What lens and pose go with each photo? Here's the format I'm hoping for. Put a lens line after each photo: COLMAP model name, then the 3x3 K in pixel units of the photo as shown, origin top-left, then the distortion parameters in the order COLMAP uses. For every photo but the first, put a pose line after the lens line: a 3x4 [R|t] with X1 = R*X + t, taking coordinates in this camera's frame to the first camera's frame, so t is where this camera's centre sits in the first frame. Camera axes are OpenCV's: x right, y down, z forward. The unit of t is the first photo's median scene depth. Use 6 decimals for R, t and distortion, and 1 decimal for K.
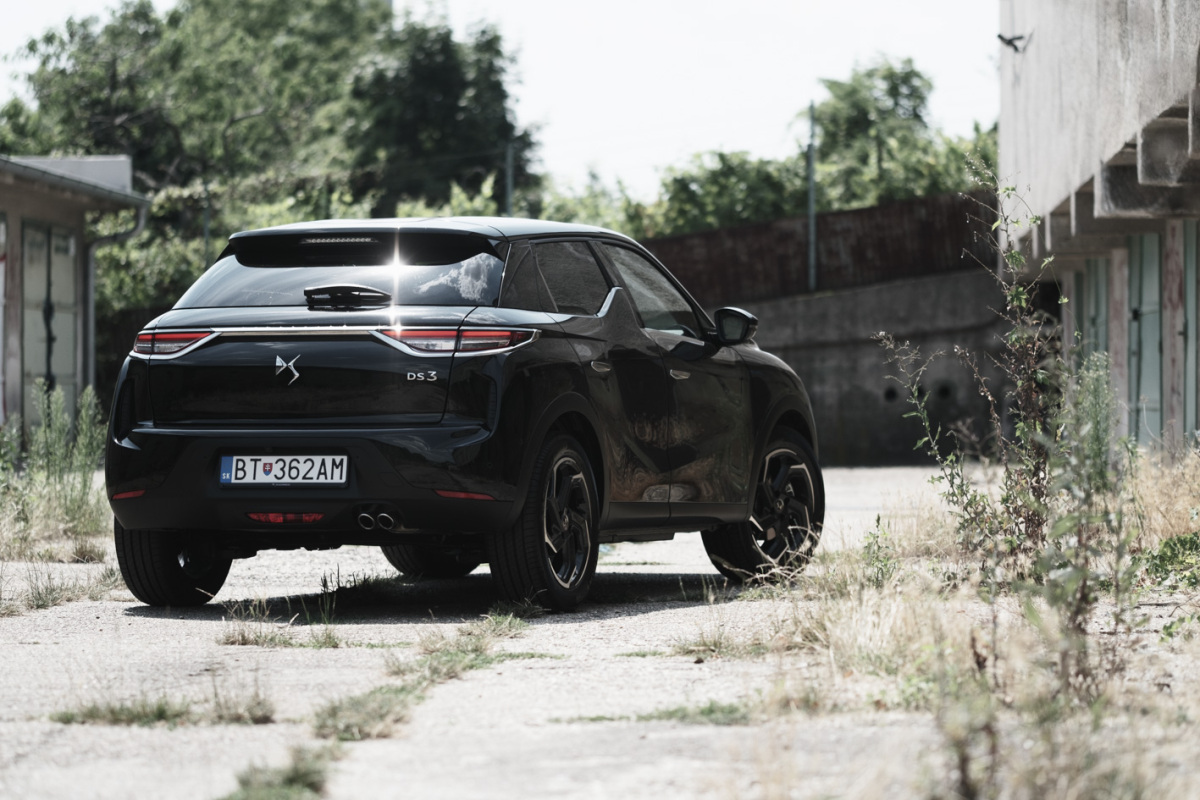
lens RADIAL K [[4505.6, 0, 600.0], [0, 4505.6, 400.0], [0, 0, 1]] dist [0.152083, -1.215370]
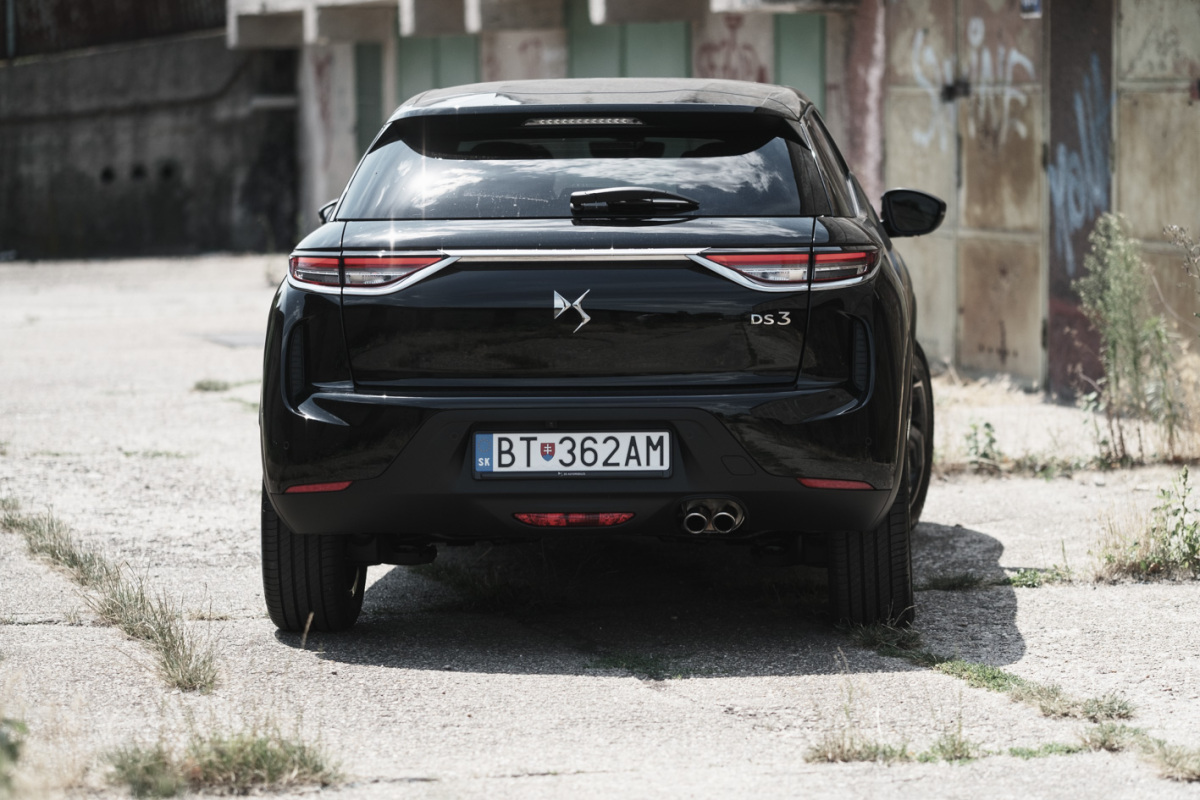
lens RADIAL K [[4505.6, 0, 600.0], [0, 4505.6, 400.0], [0, 0, 1]] dist [0.152083, -1.215370]
pose [[0.955056, -0.025257, 0.295347, -0.255408], [0.005921, 0.997790, 0.066183, -0.036833], [-0.296366, -0.061460, 0.953095, 0.298979]]
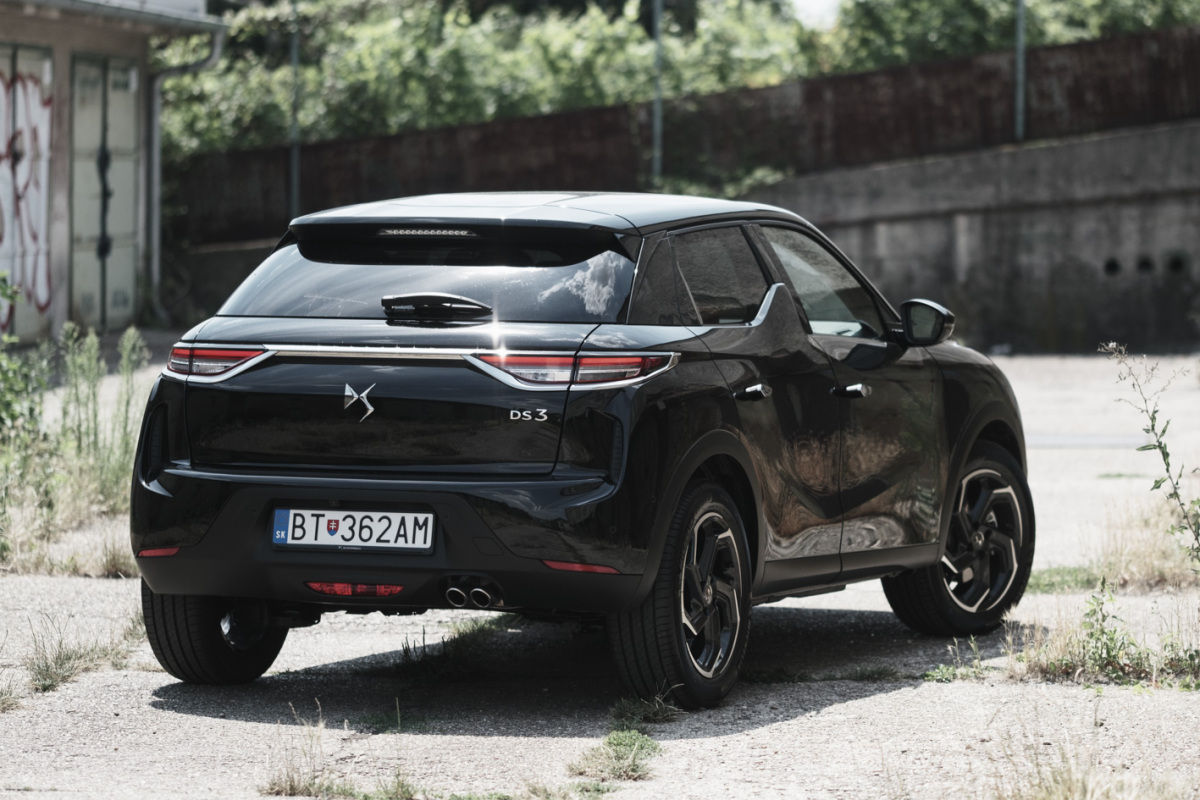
lens RADIAL K [[5206.5, 0, 676.0], [0, 5206.5, 398.1], [0, 0, 1]] dist [0.204445, -2.856046]
pose [[0.999769, 0.012900, -0.017175, 0.001793], [-0.012130, 0.998947, 0.044242, -0.045092], [0.017728, -0.044024, 0.998873, 0.081945]]
